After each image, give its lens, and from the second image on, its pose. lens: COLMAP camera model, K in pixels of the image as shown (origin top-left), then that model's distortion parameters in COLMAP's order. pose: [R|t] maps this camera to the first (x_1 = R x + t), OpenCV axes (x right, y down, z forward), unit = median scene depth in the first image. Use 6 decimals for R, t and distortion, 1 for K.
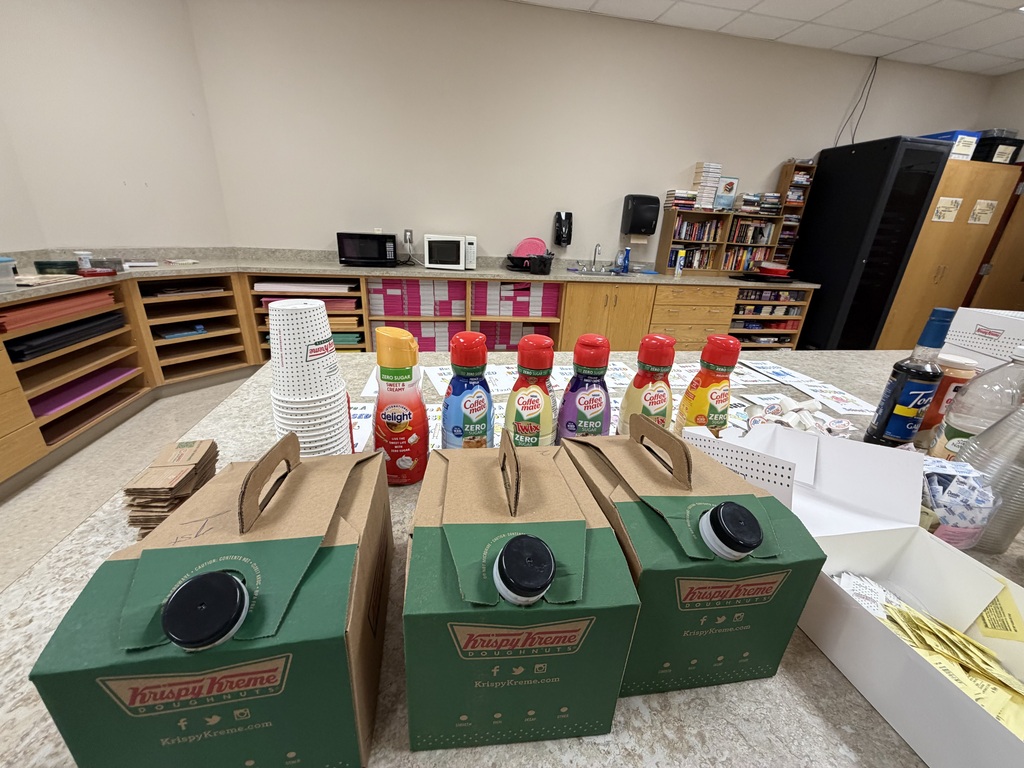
lens RADIAL K [[410.0, 0, 509.7], [0, 410.0, 383.2], [0, 0, 1]] dist [-0.001201, 0.000714]
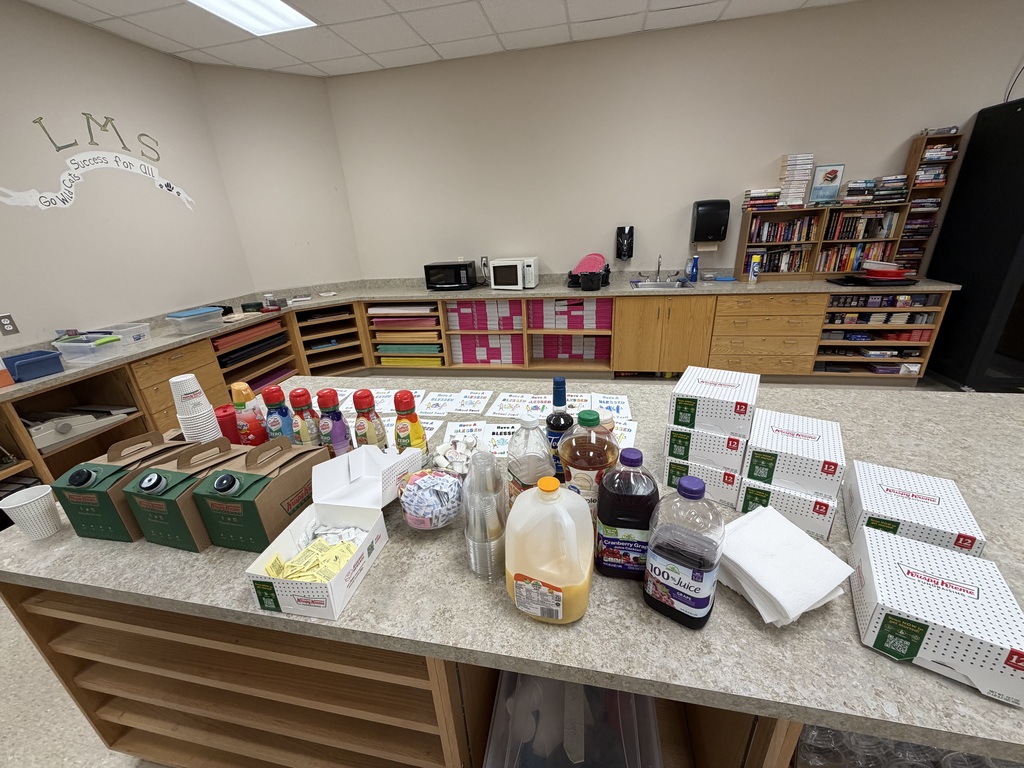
lens RADIAL K [[410.0, 0, 511.7], [0, 410.0, 385.7], [0, 0, 1]] dist [-0.001201, 0.000714]
pose [[0.923661, 0.048478, -0.380132, 0.289153], [-0.040545, 0.998761, 0.028854, -0.038454], [0.381060, -0.011239, 0.924482, -0.064638]]
